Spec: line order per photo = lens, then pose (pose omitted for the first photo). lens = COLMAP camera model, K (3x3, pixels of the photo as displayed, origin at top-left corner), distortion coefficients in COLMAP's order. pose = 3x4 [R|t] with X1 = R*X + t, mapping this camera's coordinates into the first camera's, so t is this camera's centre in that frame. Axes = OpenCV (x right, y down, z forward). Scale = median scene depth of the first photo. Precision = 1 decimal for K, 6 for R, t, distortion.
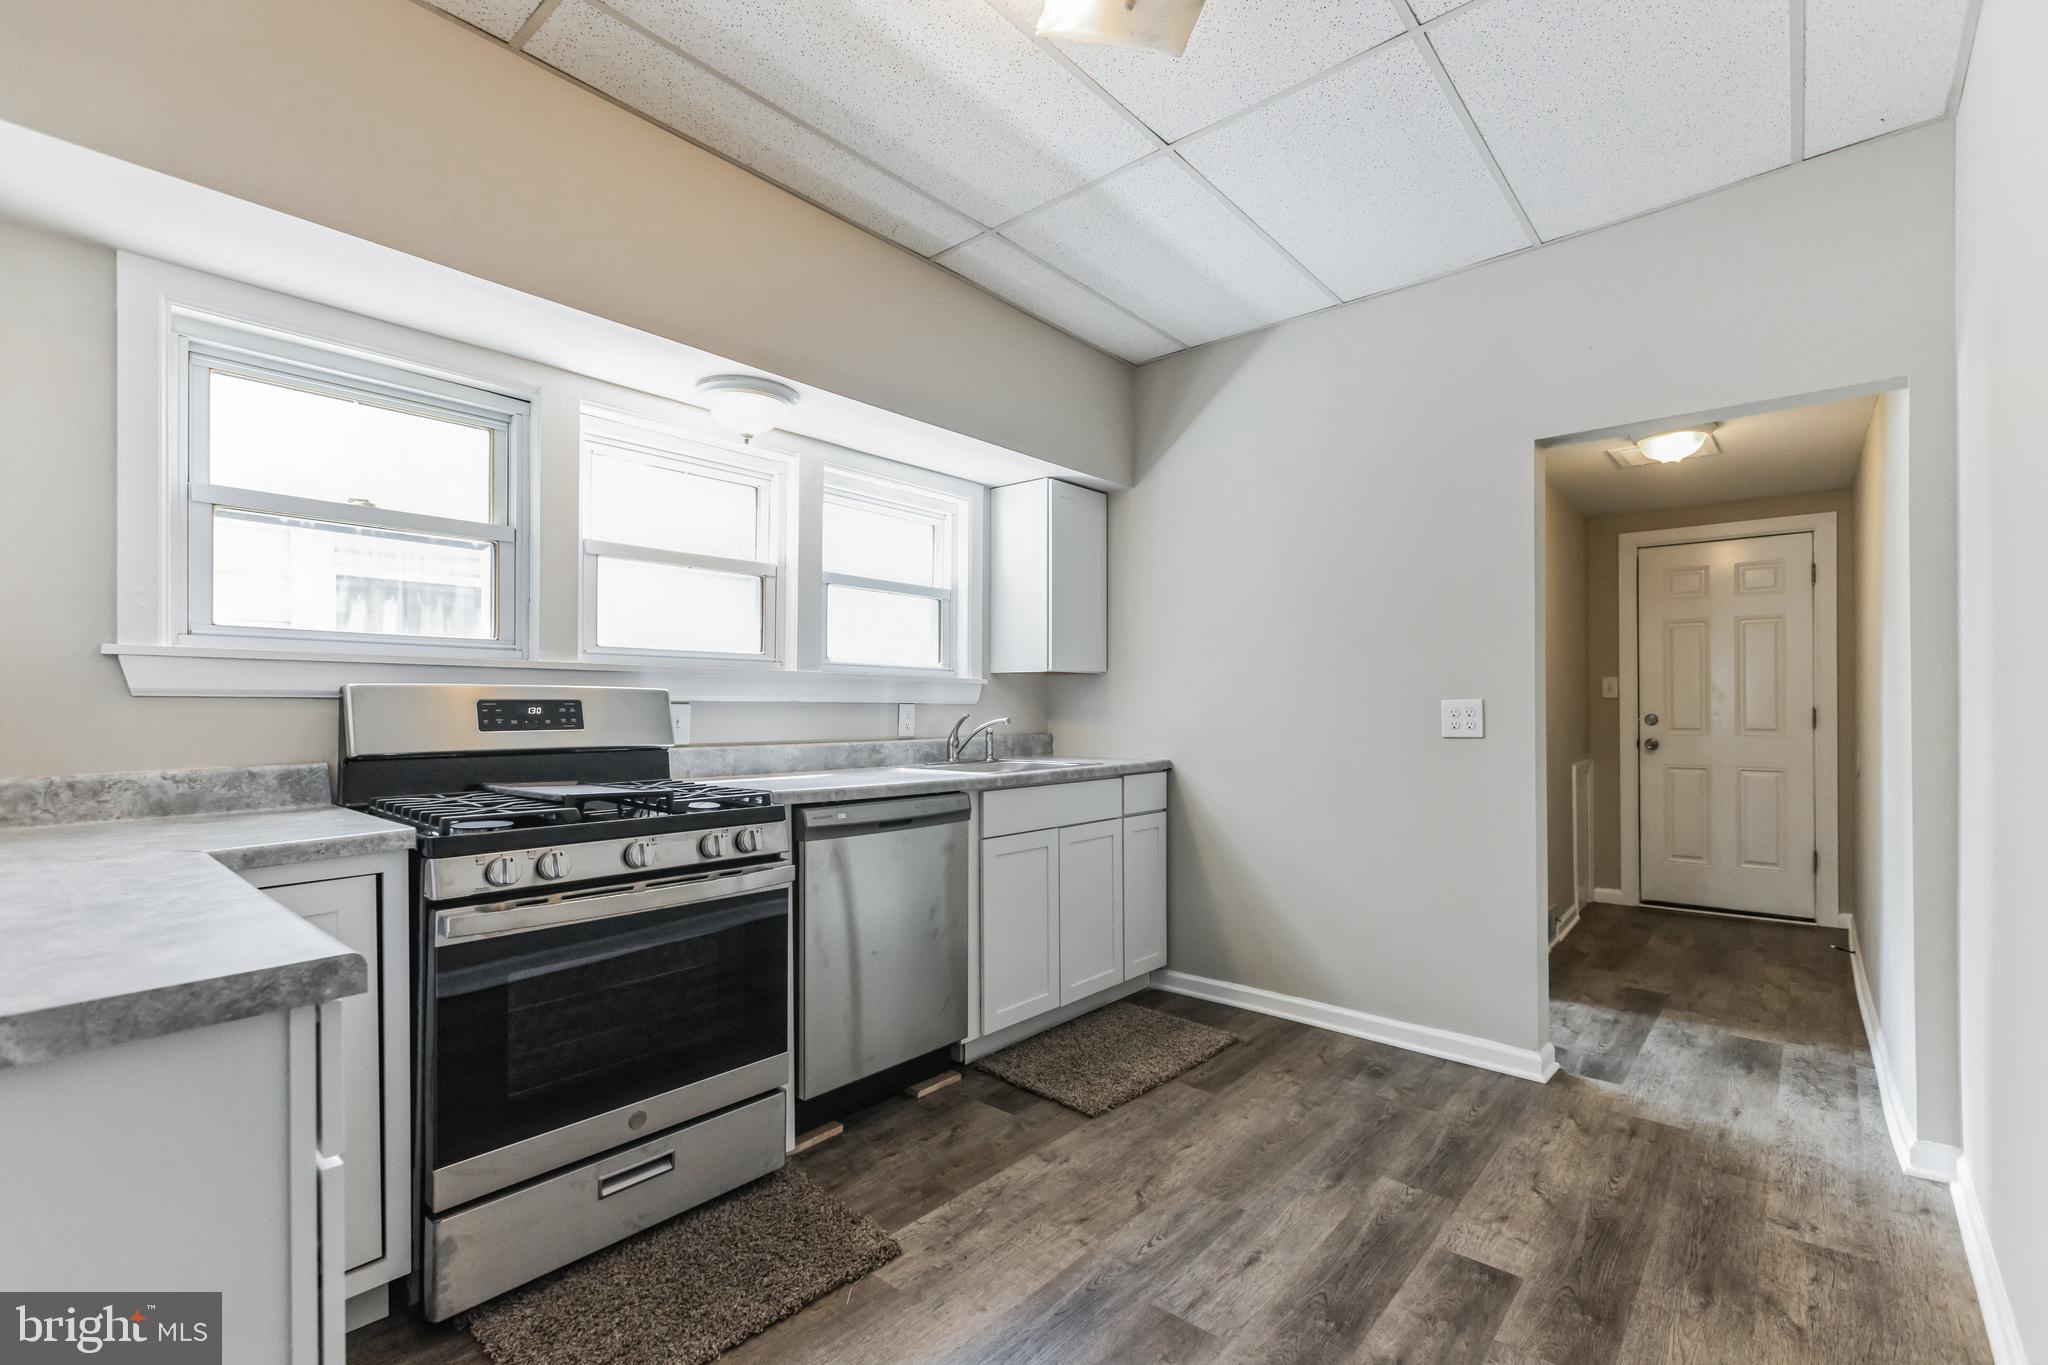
lens RADIAL K [[902.5, 0, 1018.6], [0, 902.5, 703.5], [0, 0, 1]] dist [0.001491, -0.000103]
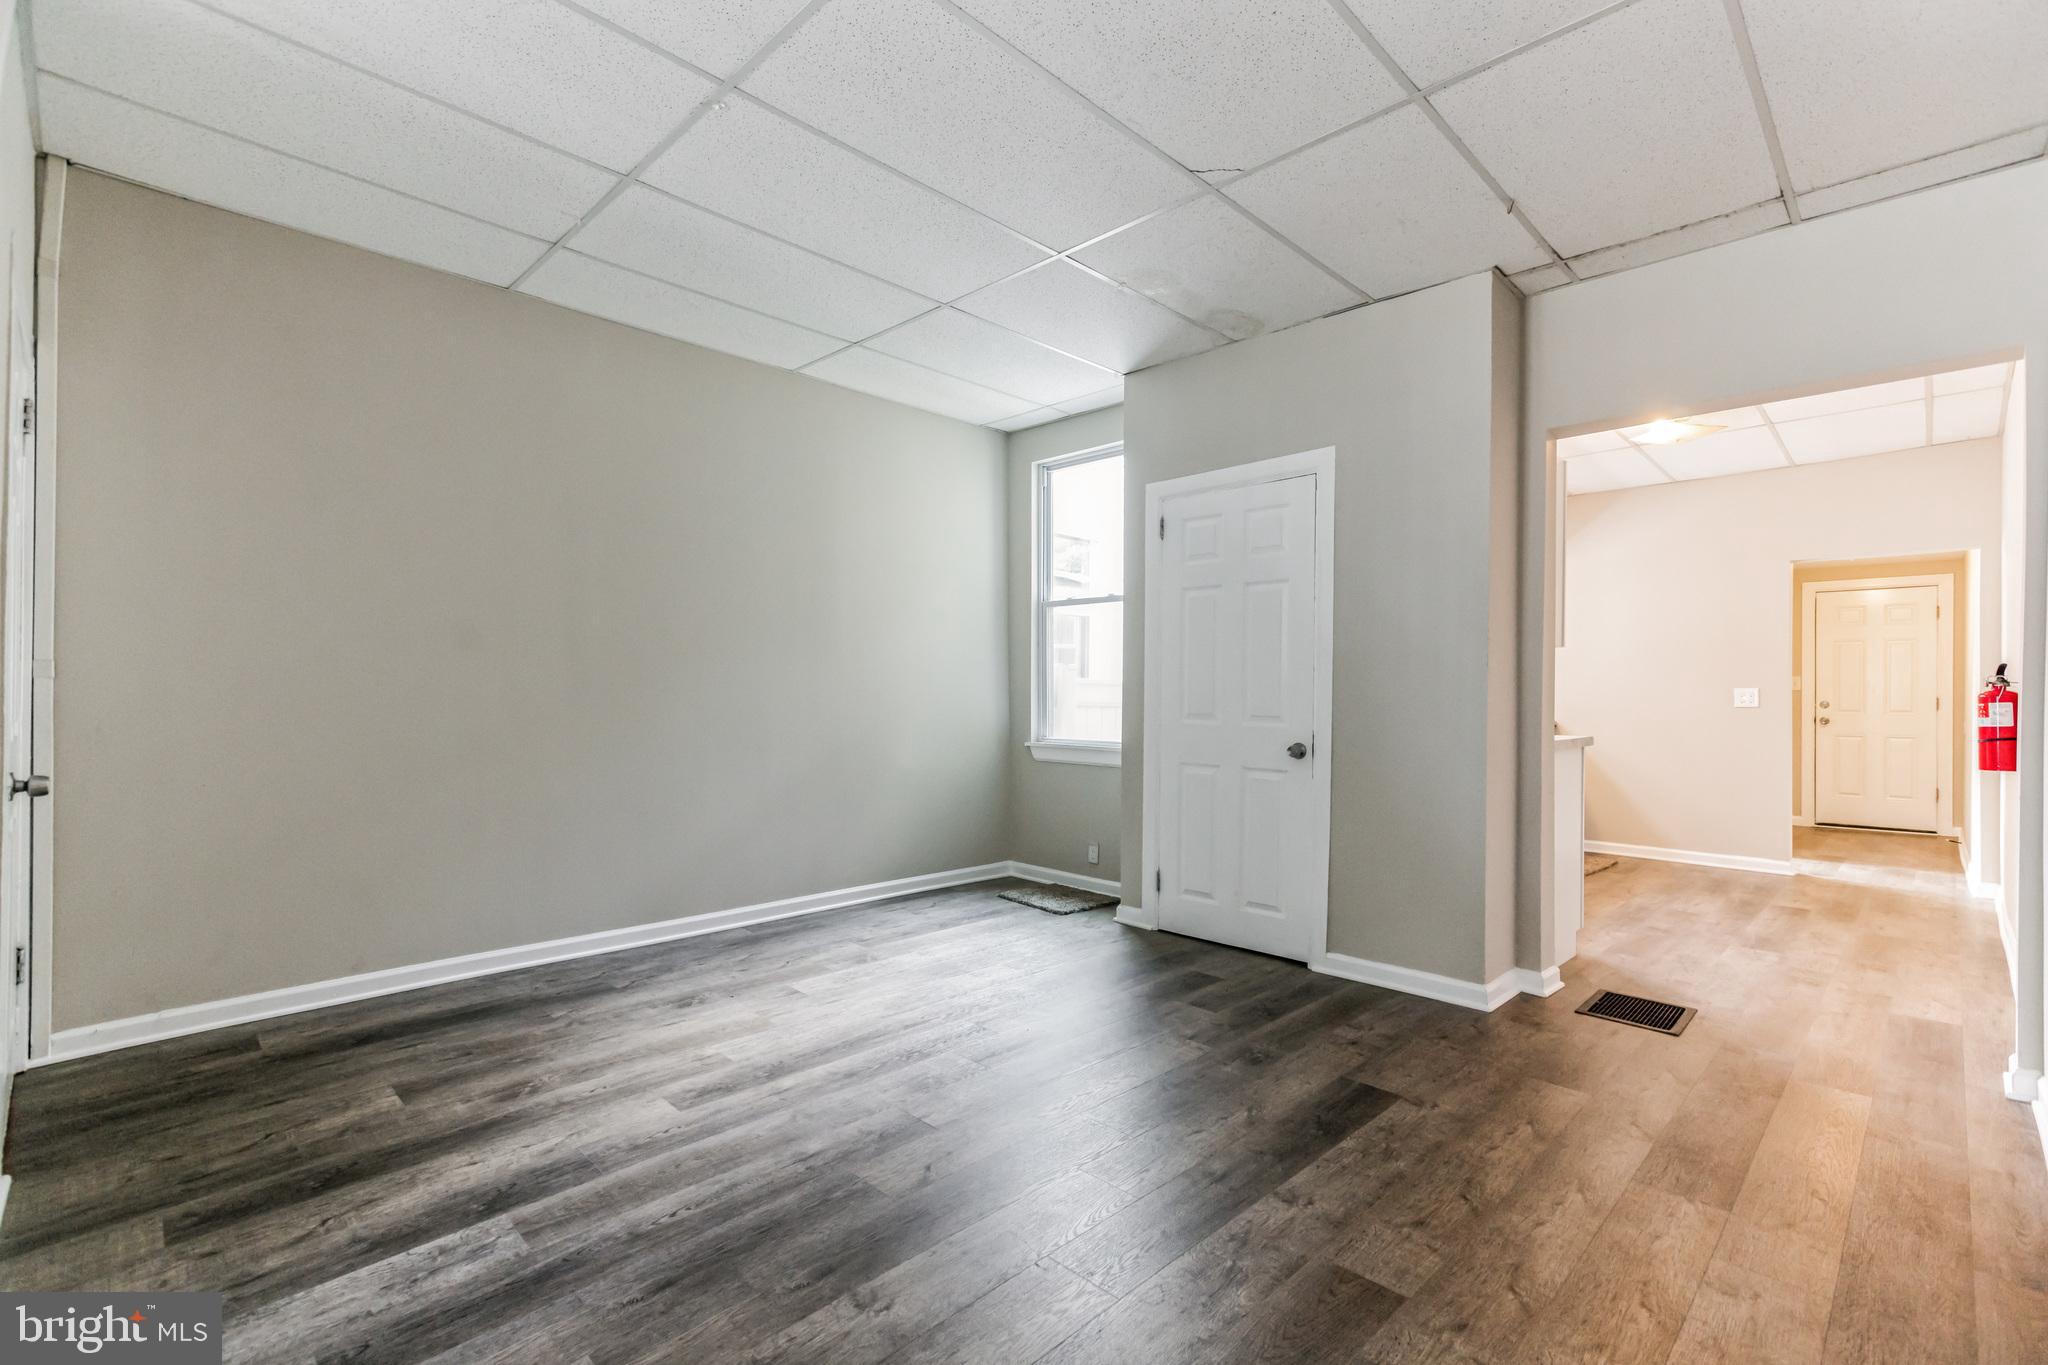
lens RADIAL K [[920.3, 0, 1047.5], [0, 920.3, 699.2], [0, 0, 1]] dist [0.000107, 0.000041]
pose [[0.998809, 0.005012, -0.048540, -0.569444], [-0.004939, 0.999987, 0.001613, 0.013644], [0.048548, -0.001372, 0.998820, -0.654175]]
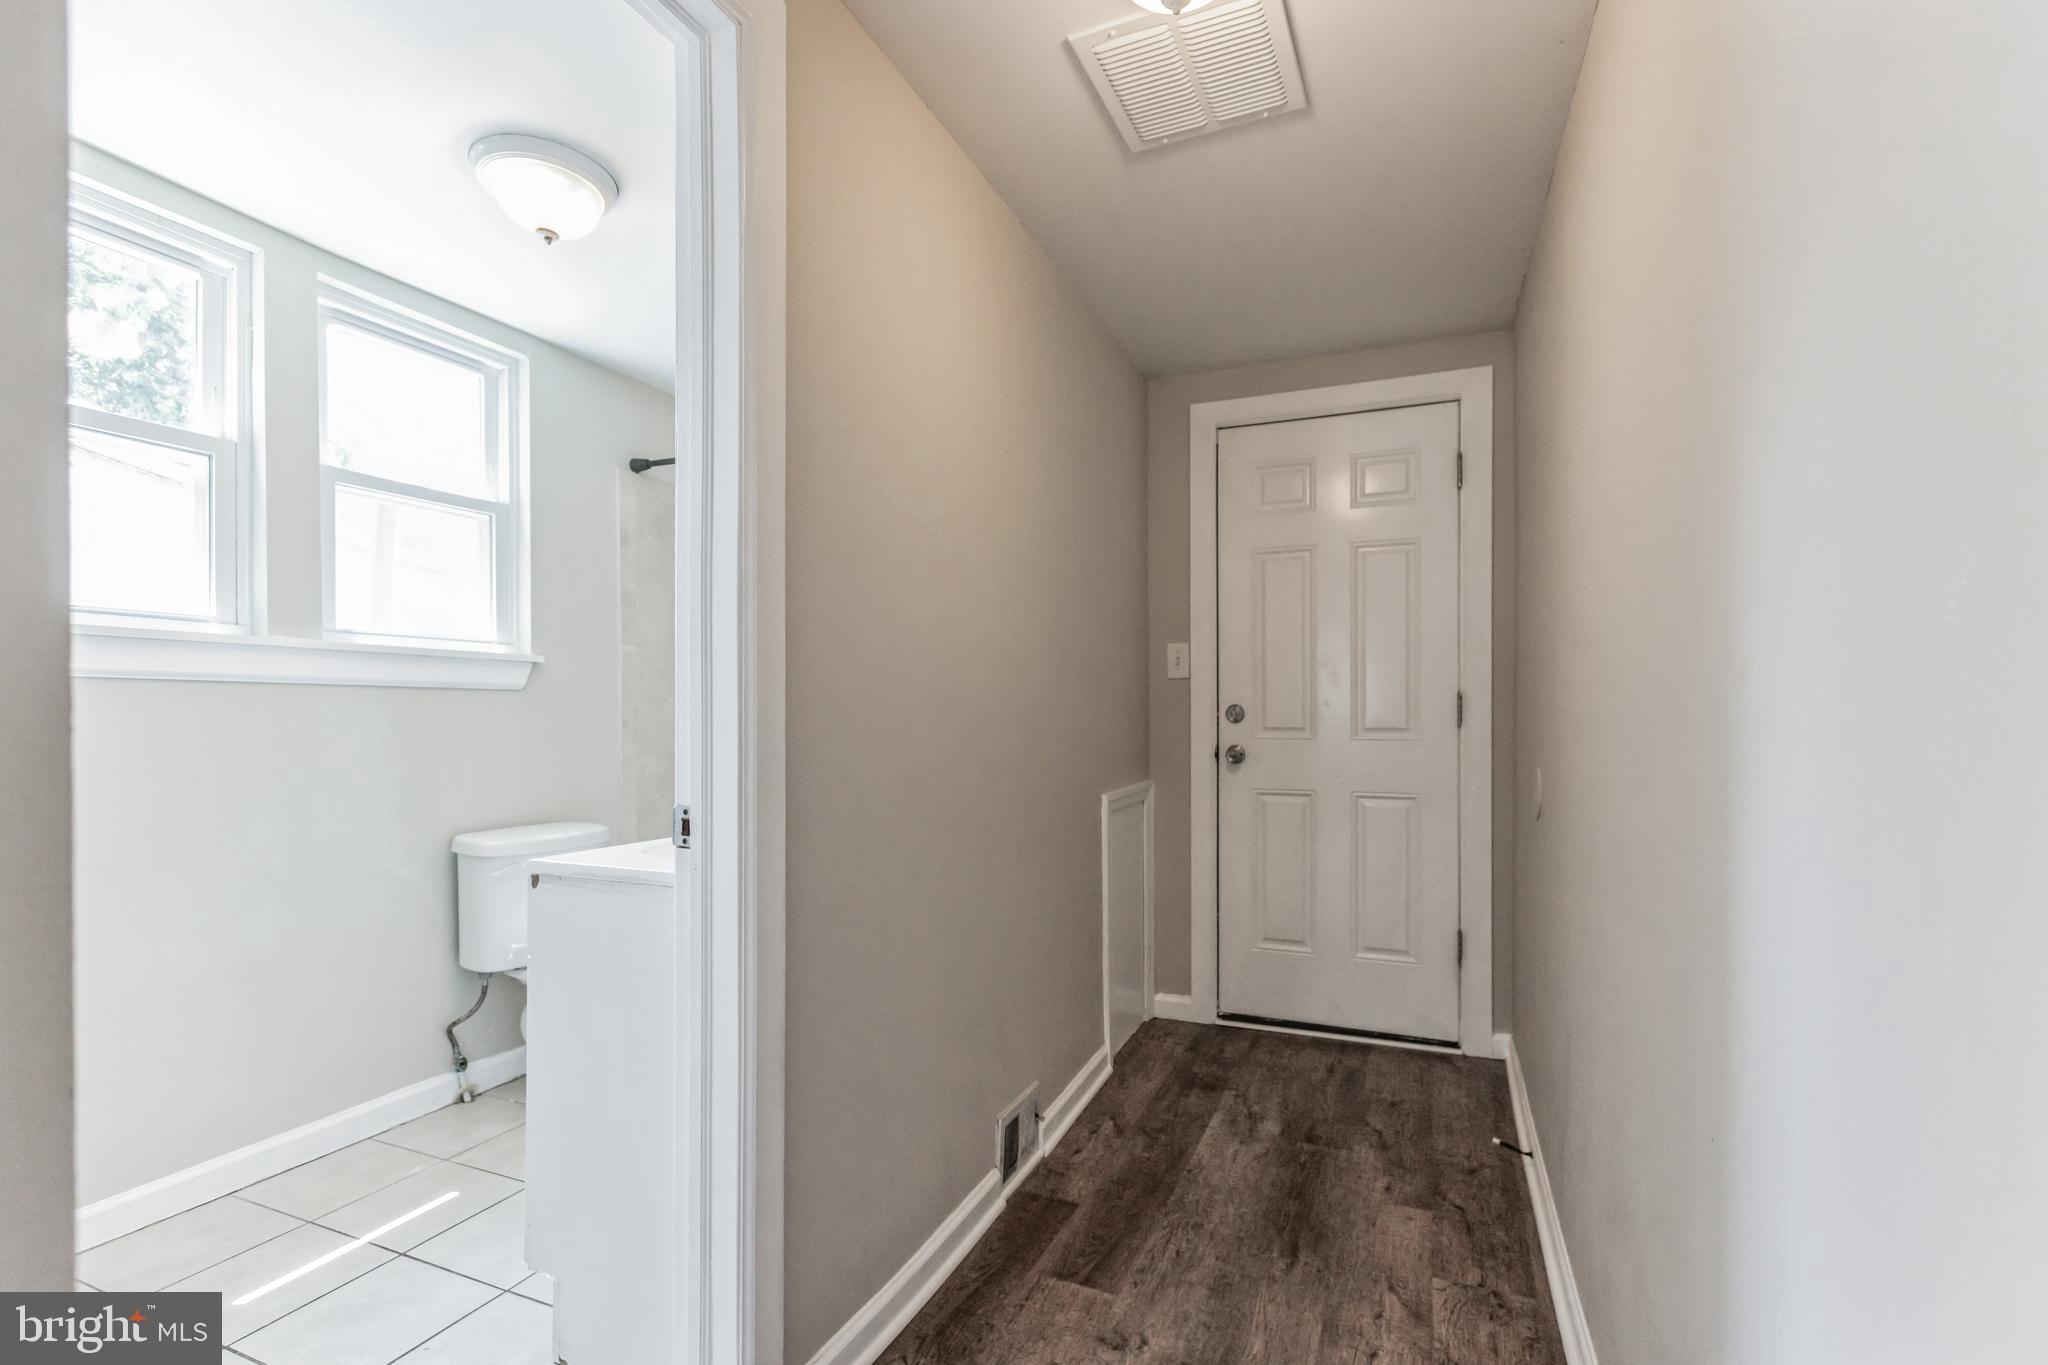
lens RADIAL K [[946.1, 0, 999.5], [0, 946.1, 723.4], [0, 0, 1]] dist [-0.000877, -0.000099]
pose [[0.954199, -0.001347, 0.299169, 0.387657], [-0.001578, 0.999953, 0.009533, 0.019843], [-0.299168, -0.009568, 0.954153, 0.475840]]
